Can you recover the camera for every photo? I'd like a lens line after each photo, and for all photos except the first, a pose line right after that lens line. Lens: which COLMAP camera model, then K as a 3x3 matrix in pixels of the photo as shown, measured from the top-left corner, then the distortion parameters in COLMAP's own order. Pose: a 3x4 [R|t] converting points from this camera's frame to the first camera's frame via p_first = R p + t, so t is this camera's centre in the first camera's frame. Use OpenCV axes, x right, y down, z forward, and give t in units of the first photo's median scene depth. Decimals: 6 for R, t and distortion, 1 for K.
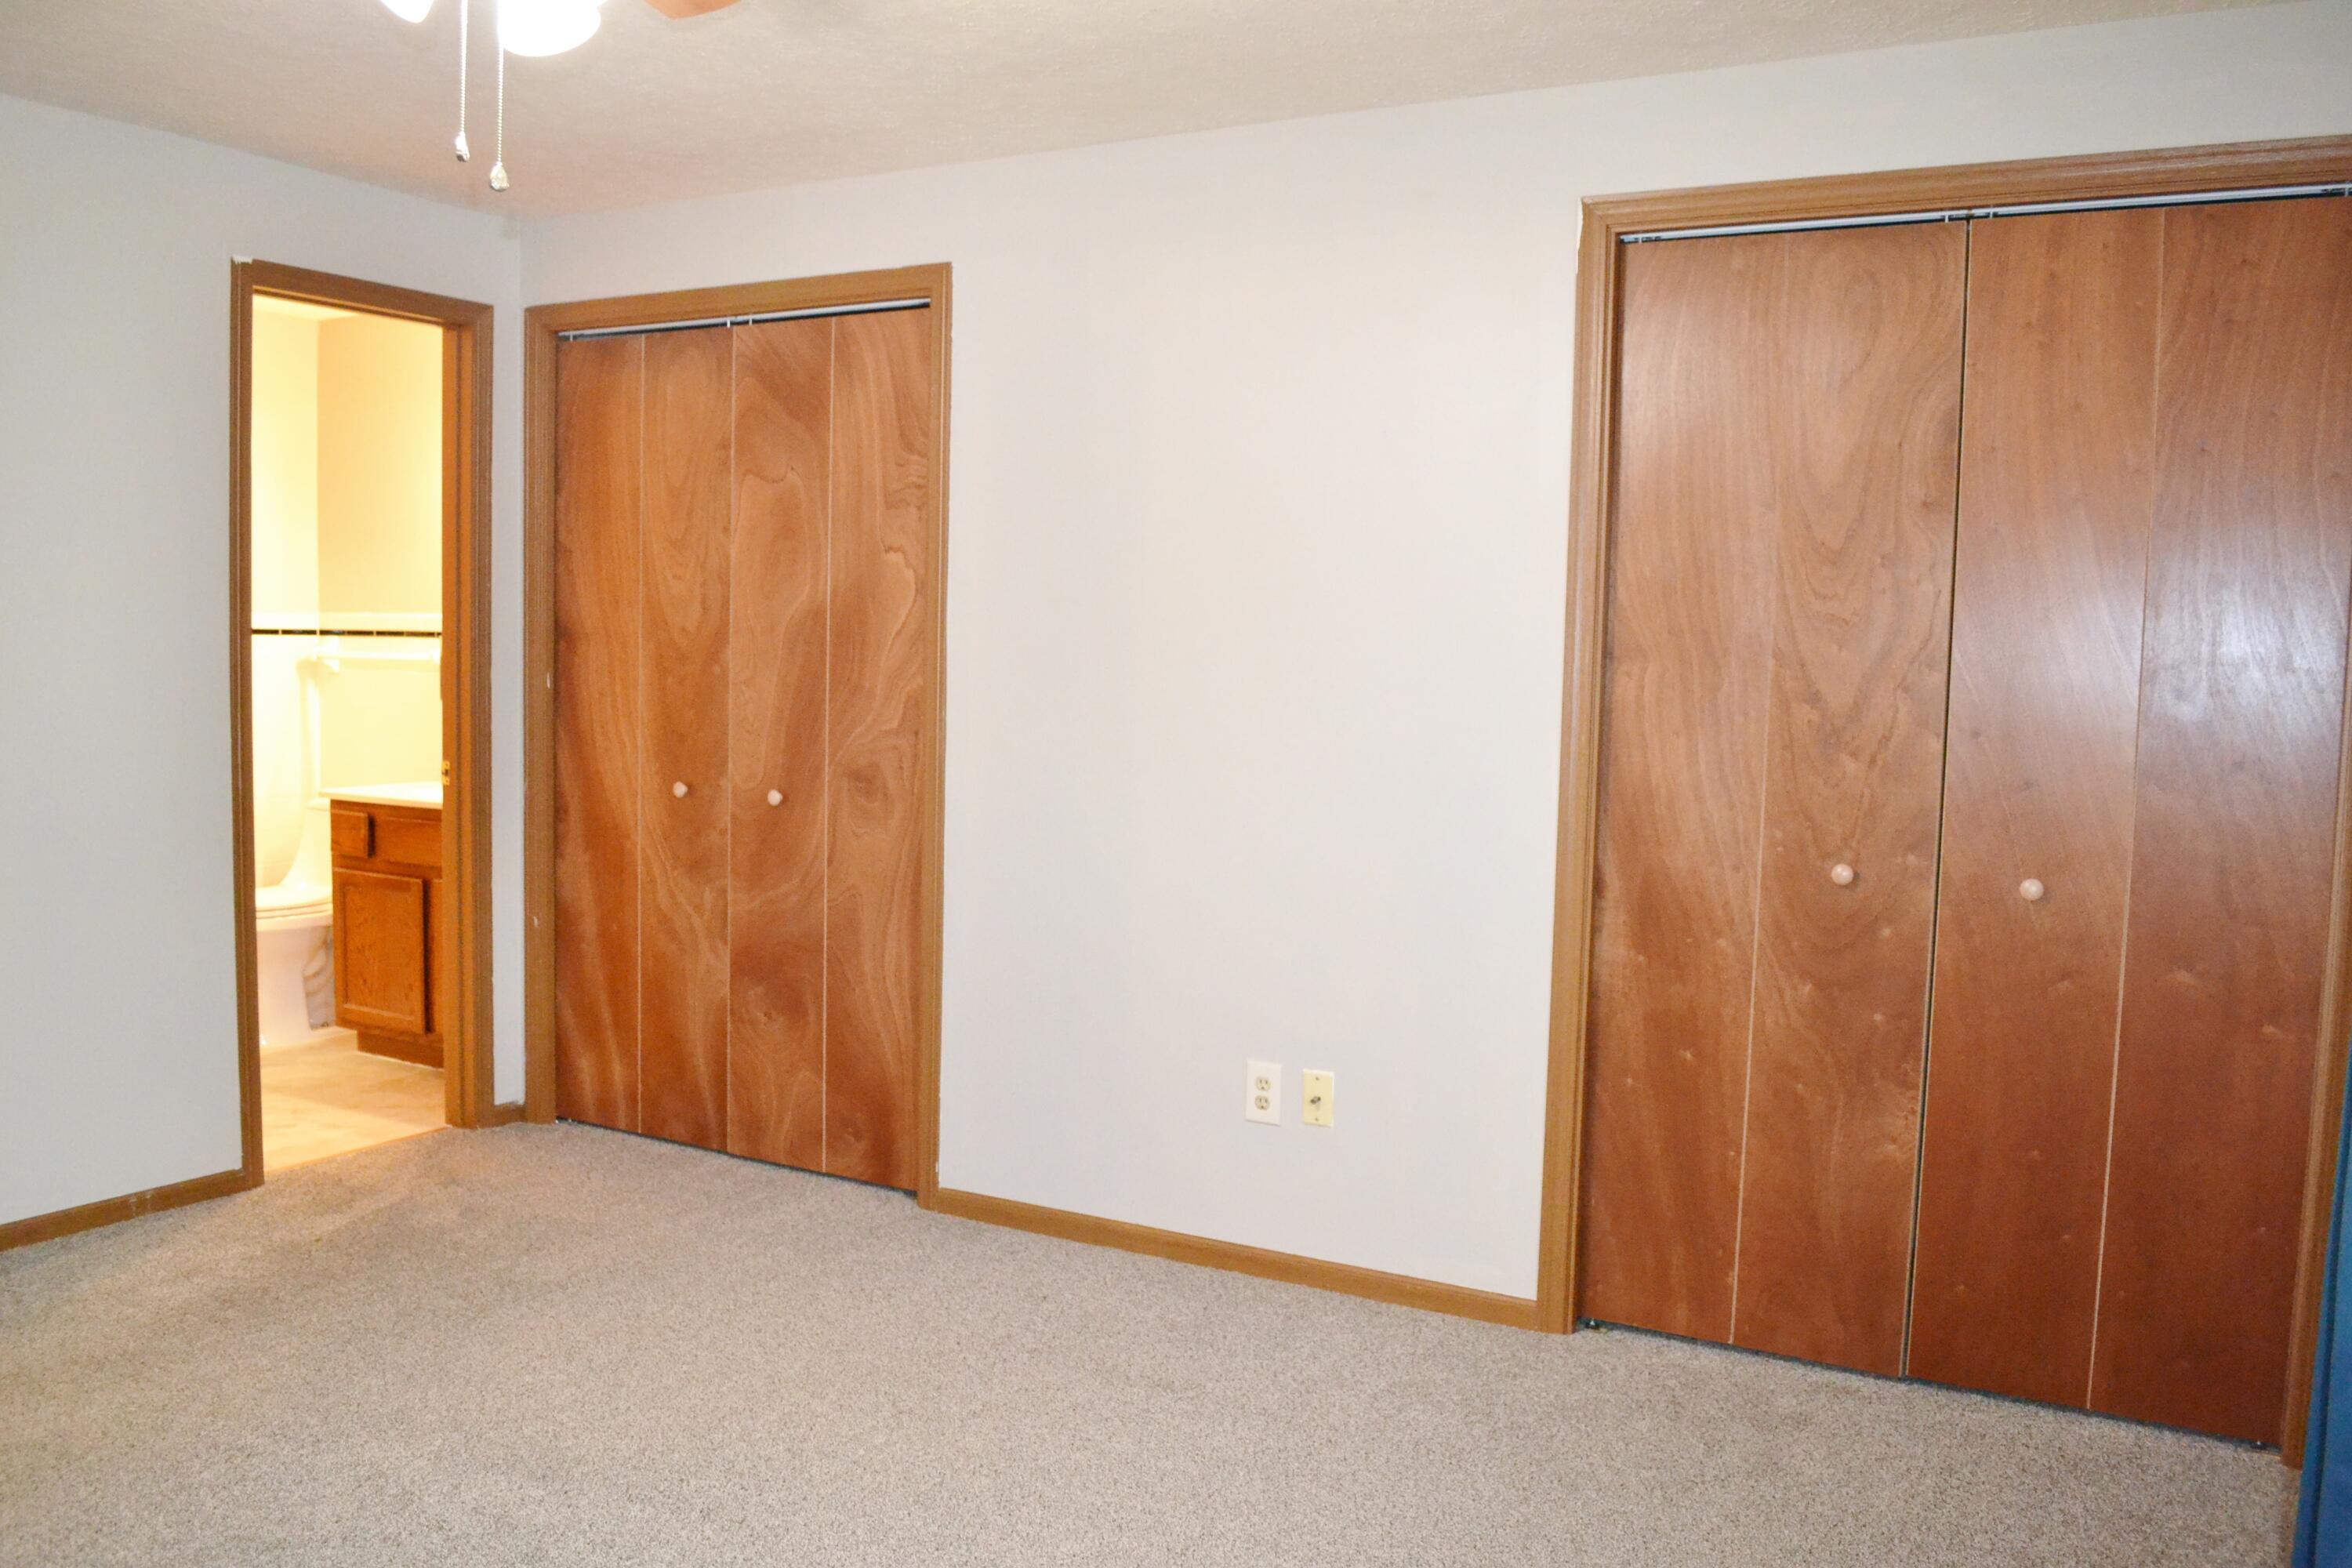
lens RADIAL K [[1901.3, 0, 1185.3], [0, 1901.3, 791.1], [0, 0, 1]] dist [-0.074589, 0.002832]
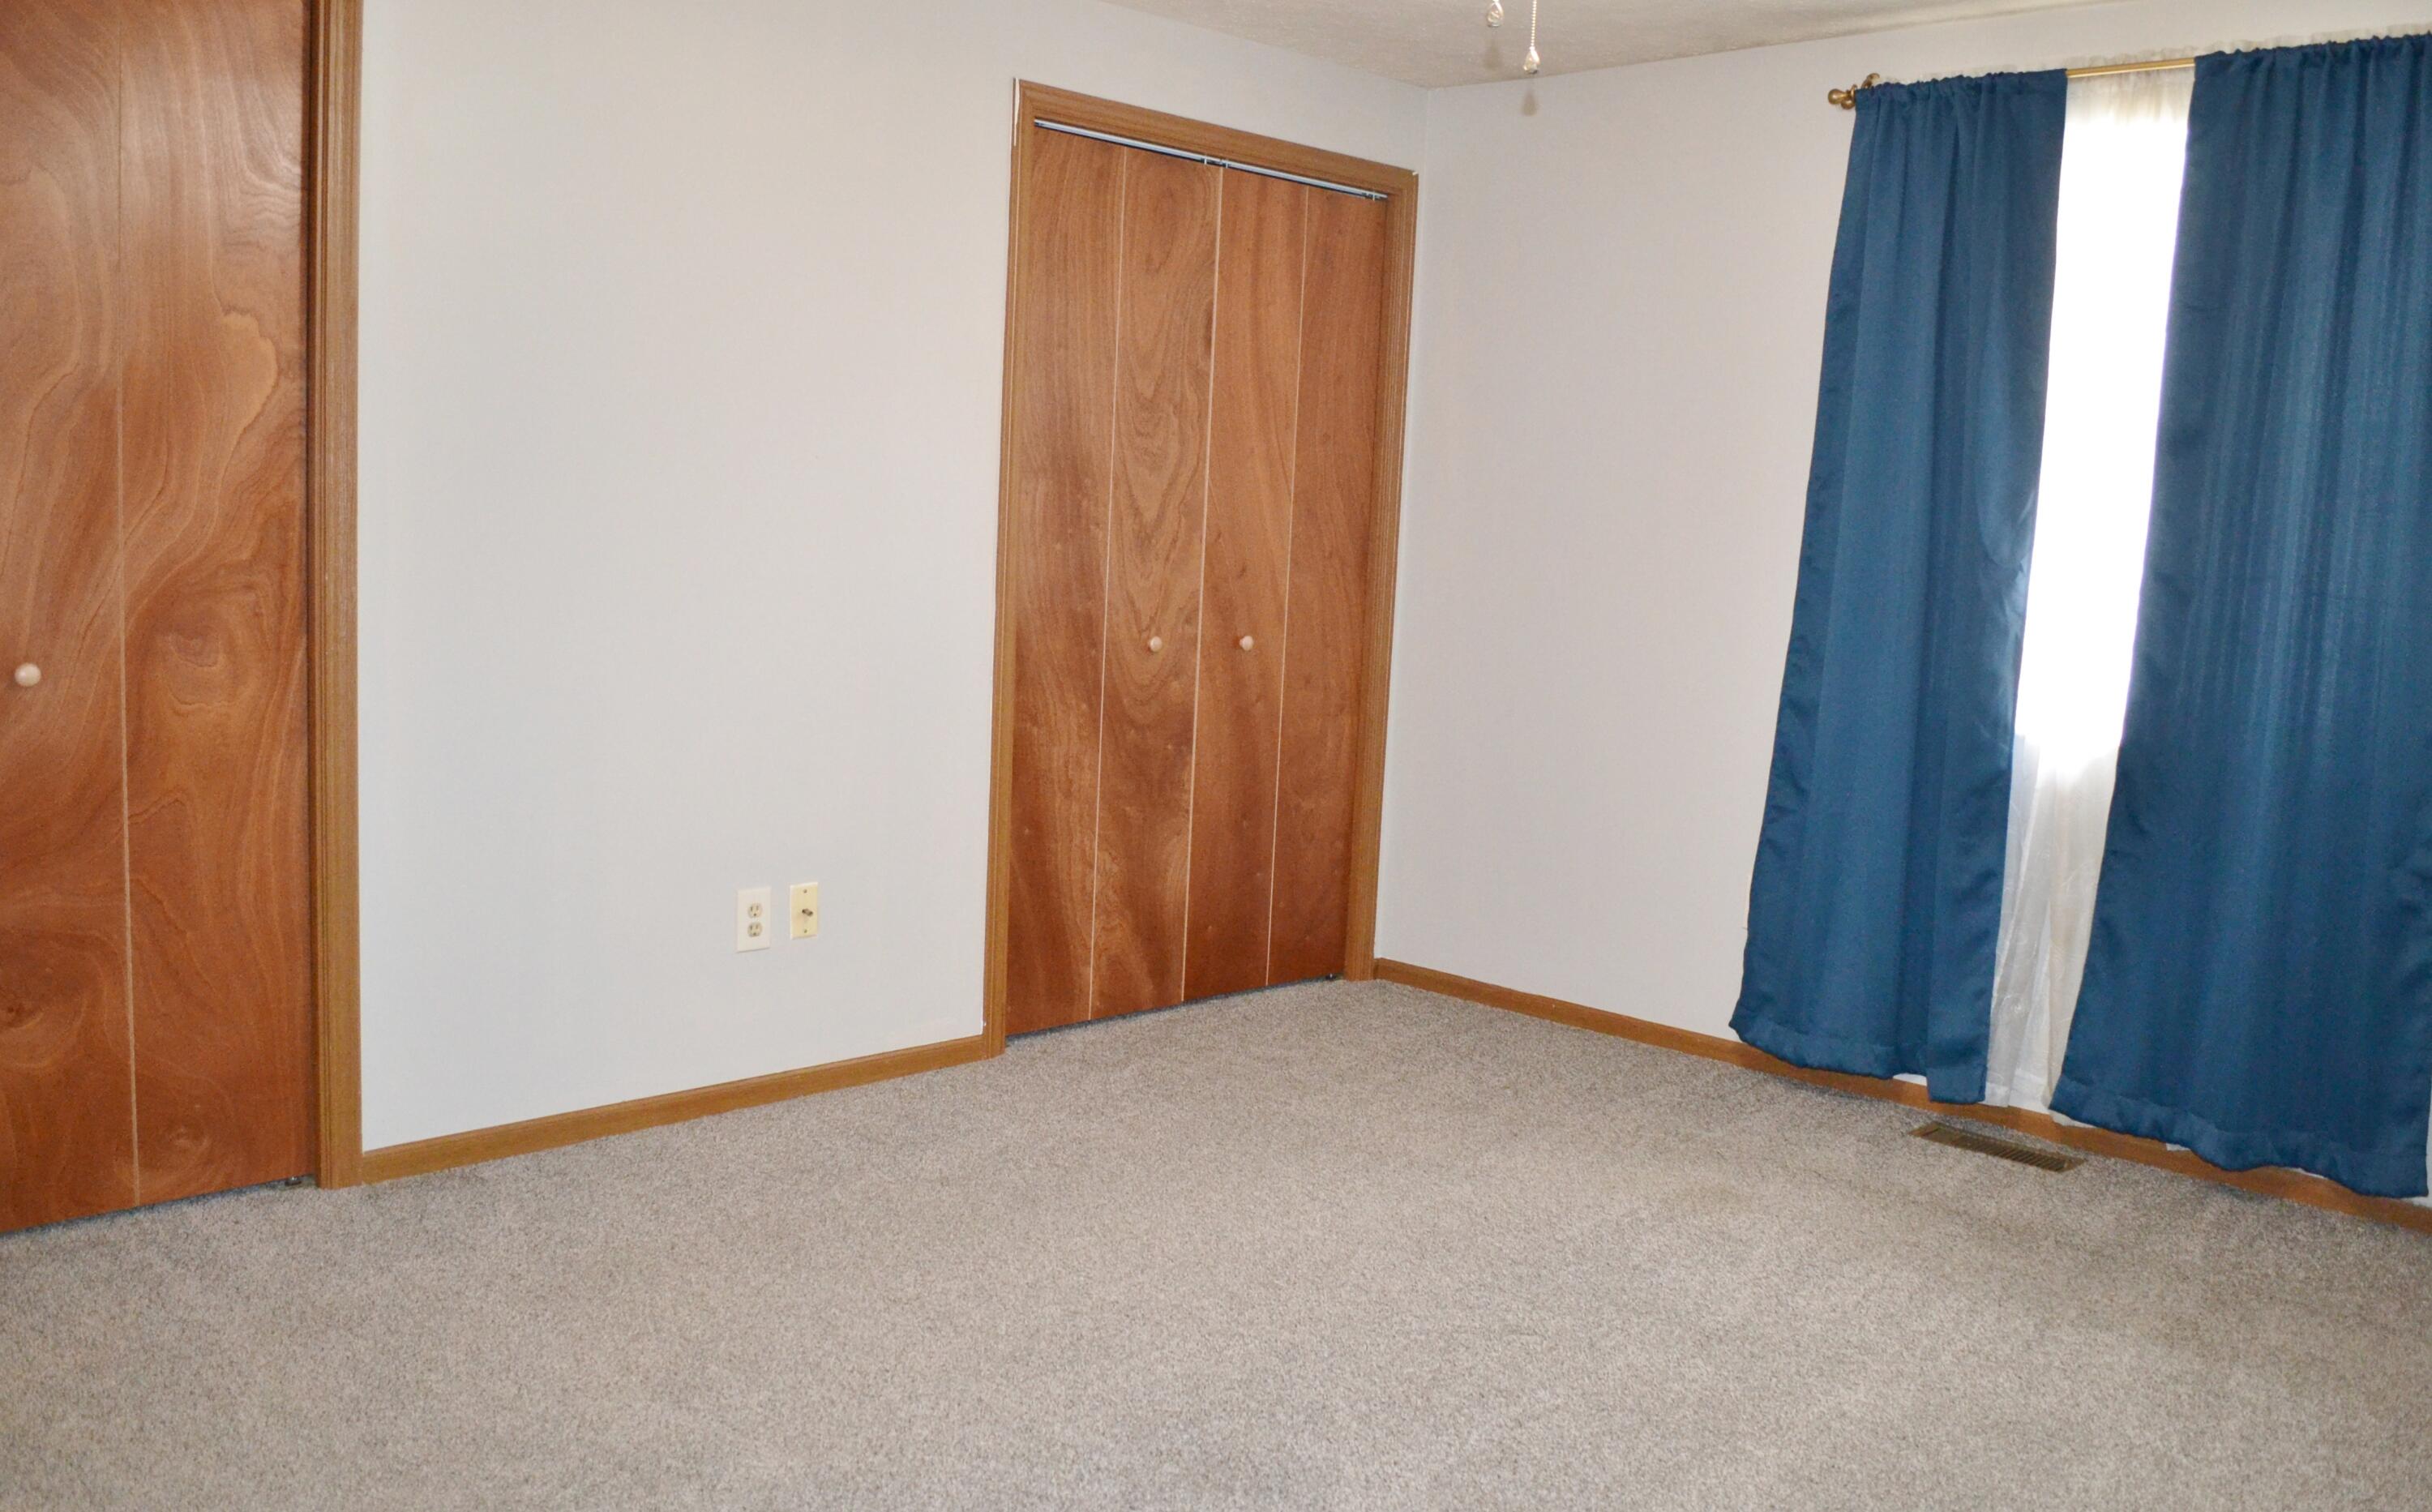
lens RADIAL K [[2051.9, 0, 1235.2], [0, 2051.9, 764.5], [0, 0, 1]] dist [-0.010753, -0.003700]
pose [[0.268398, -0.132685, 0.954126, -0.950728], [0.031591, 0.991148, 0.128947, -0.052785], [-0.962790, -0.004467, 0.270214, 0.501935]]
